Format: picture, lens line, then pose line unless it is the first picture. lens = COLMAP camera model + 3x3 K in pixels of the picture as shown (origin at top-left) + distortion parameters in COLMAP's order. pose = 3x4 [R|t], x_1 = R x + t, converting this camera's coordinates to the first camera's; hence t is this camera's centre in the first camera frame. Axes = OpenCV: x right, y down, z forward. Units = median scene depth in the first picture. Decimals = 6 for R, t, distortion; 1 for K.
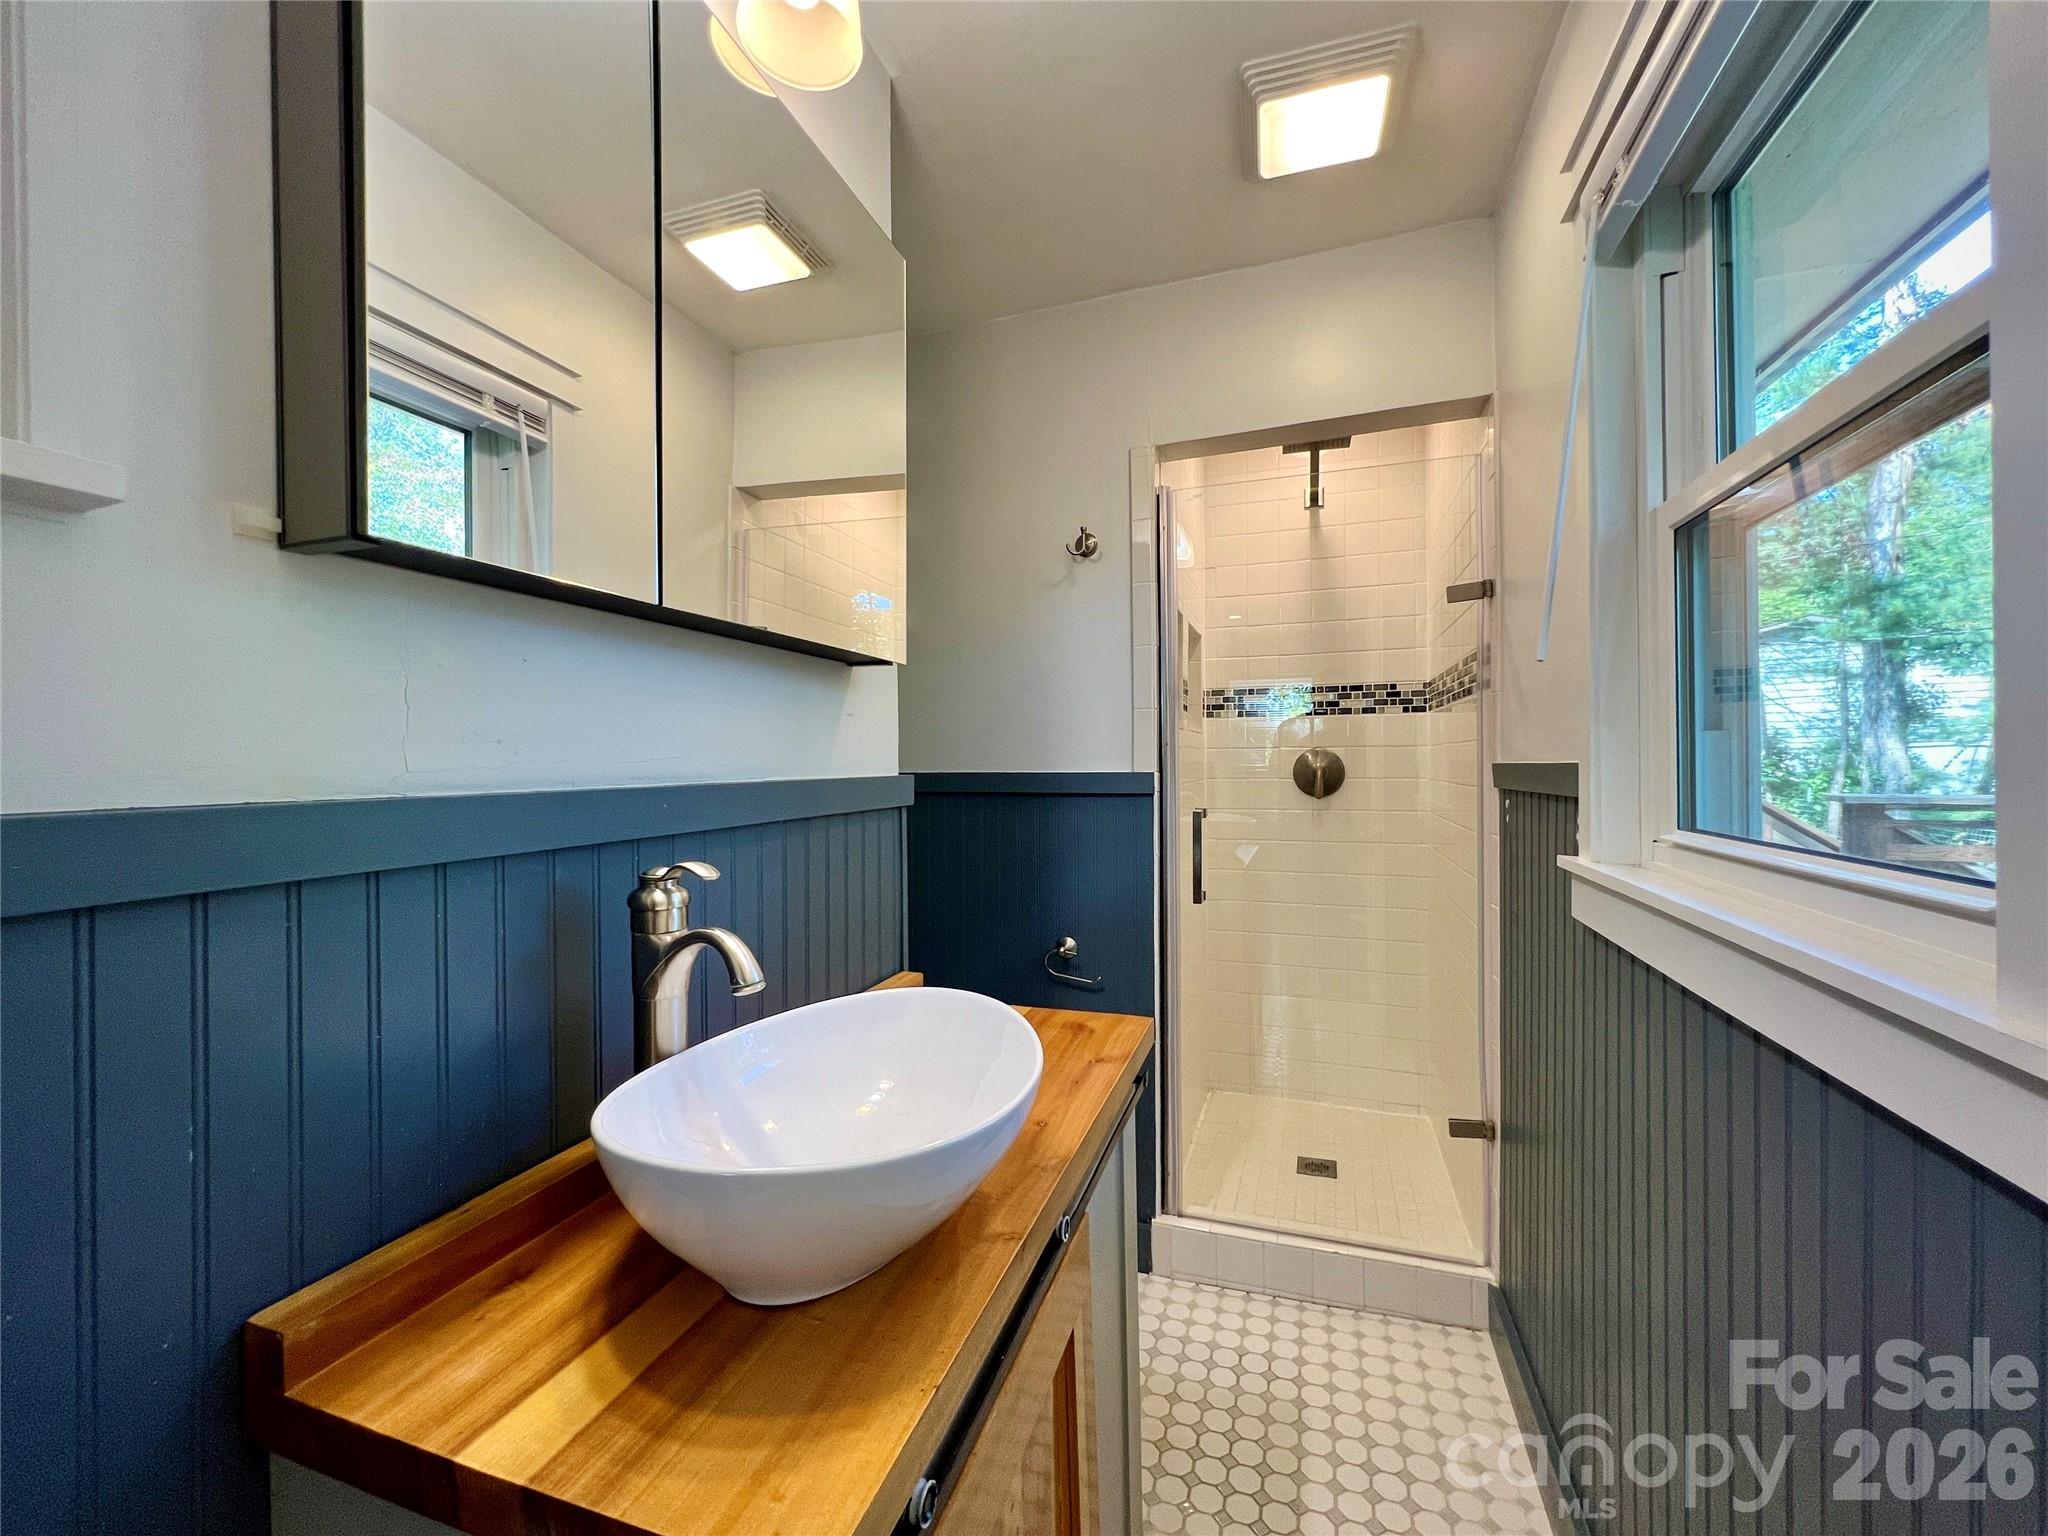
lens RADIAL K [[823.5, 0, 1022.3], [0, 823.5, 761.4], [0, 0, 1]] dist [-0.007635, 0.000540]
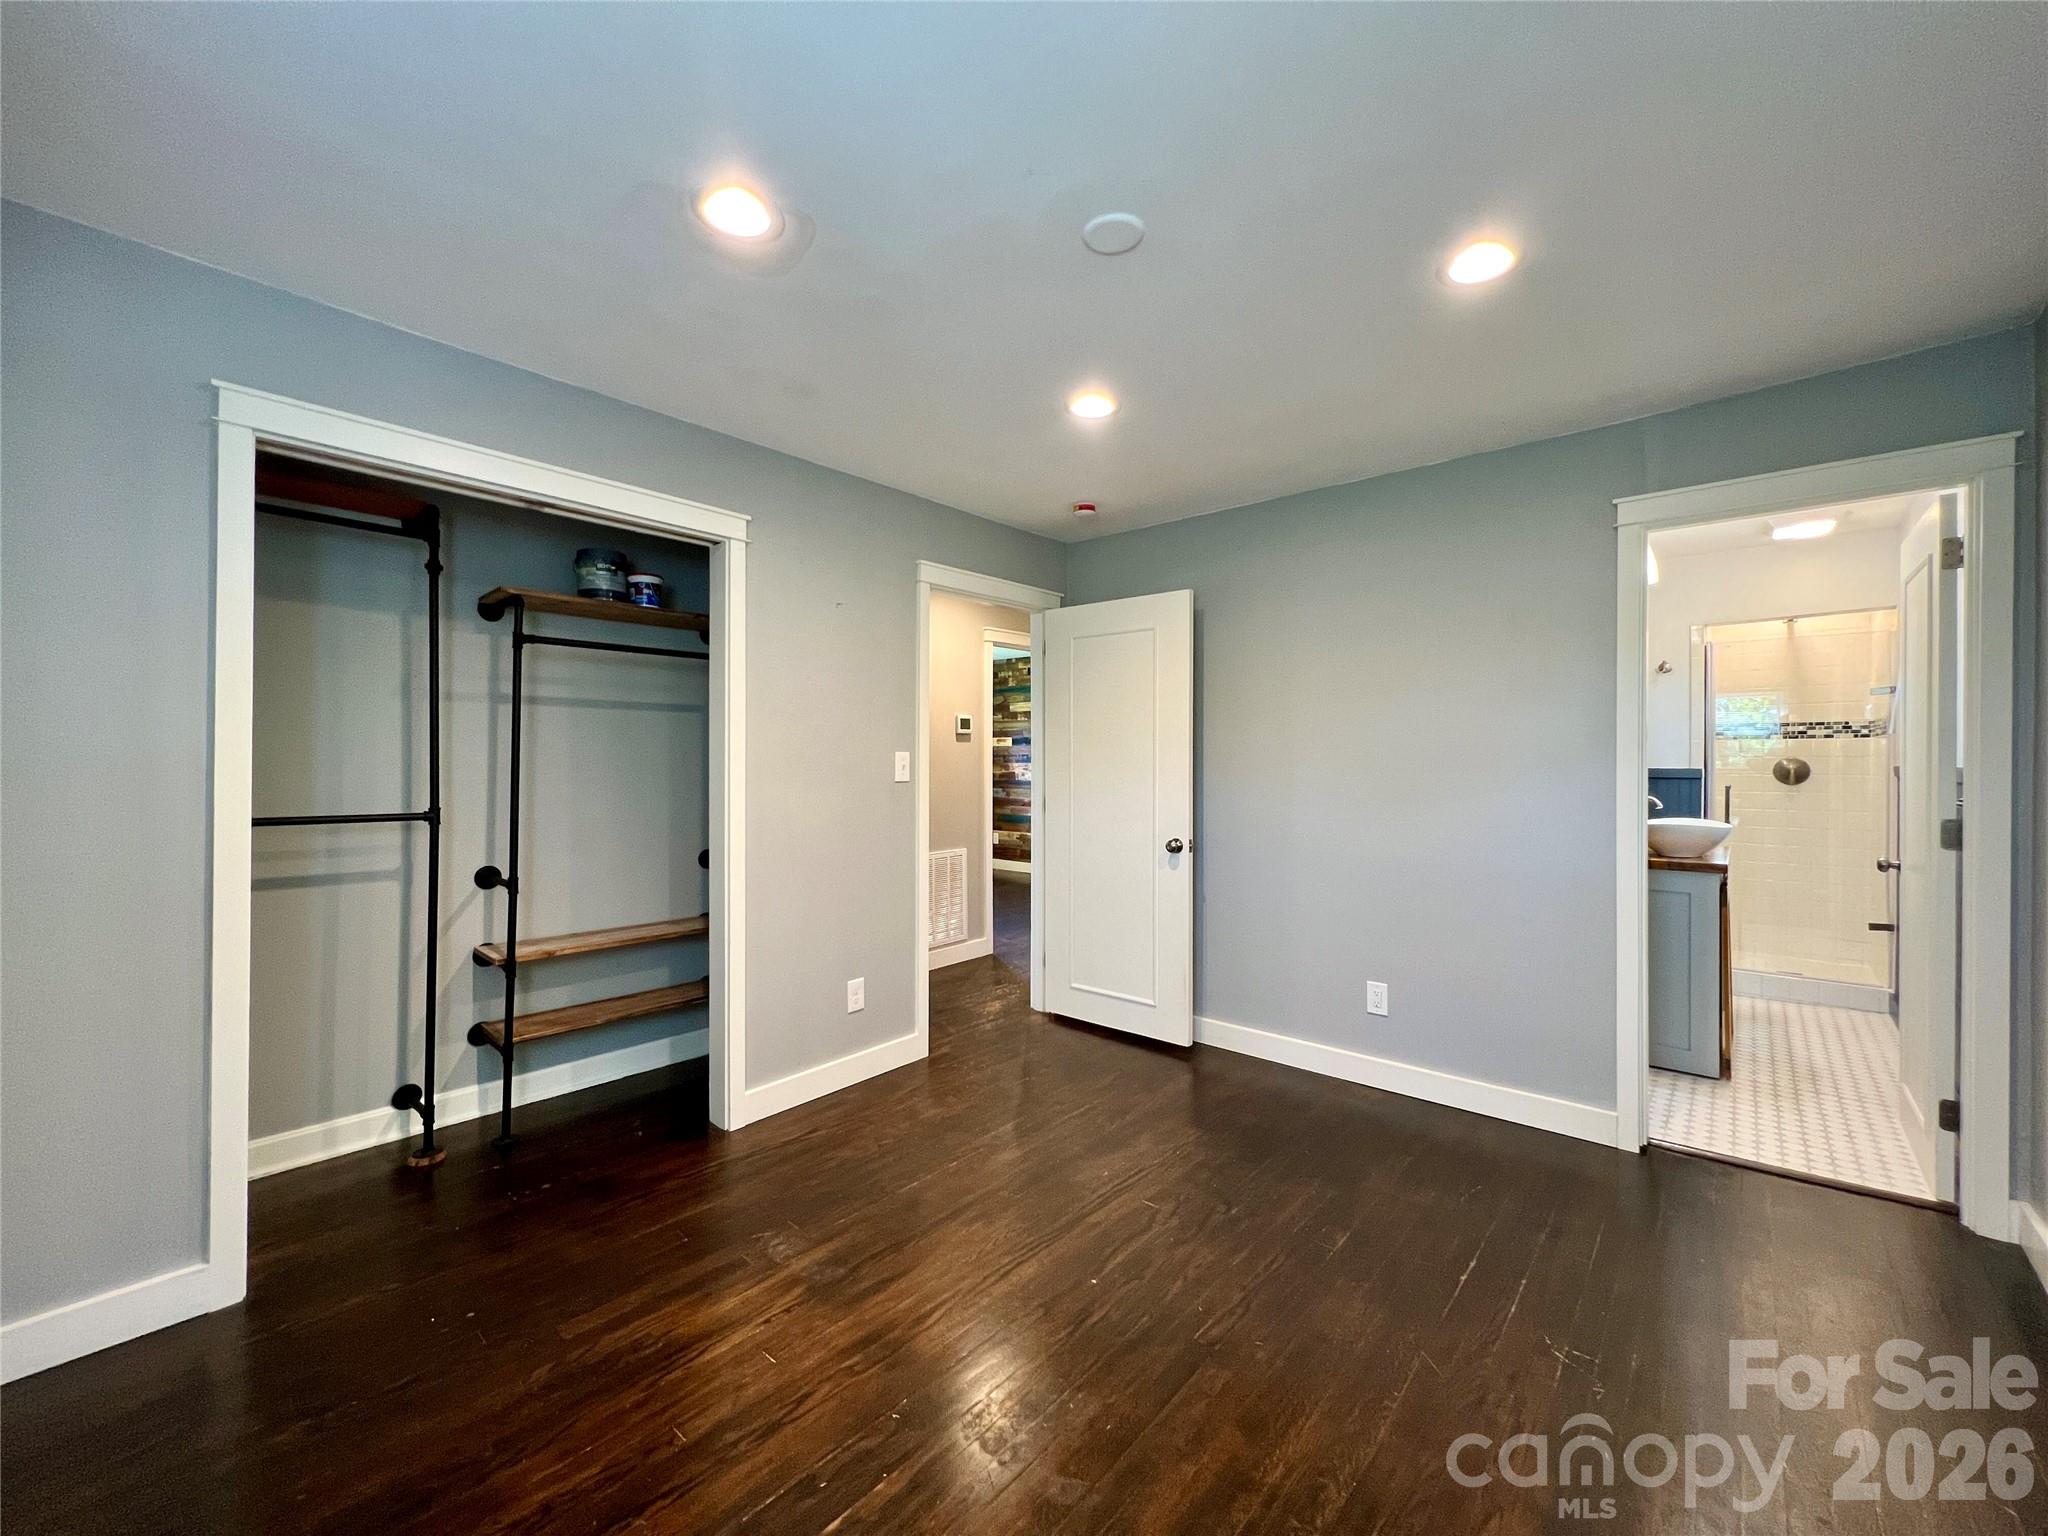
lens RADIAL K [[814.7, 0, 1020.7], [0, 814.7, 763.4], [0, 0, 1]] dist [-0.002435, -0.000126]
pose [[0.923286, 0.009819, -0.383987, -0.523343], [-0.008525, 0.999951, 0.005072, 0.002266], [0.384018, -0.001410, 0.923325, -1.311446]]
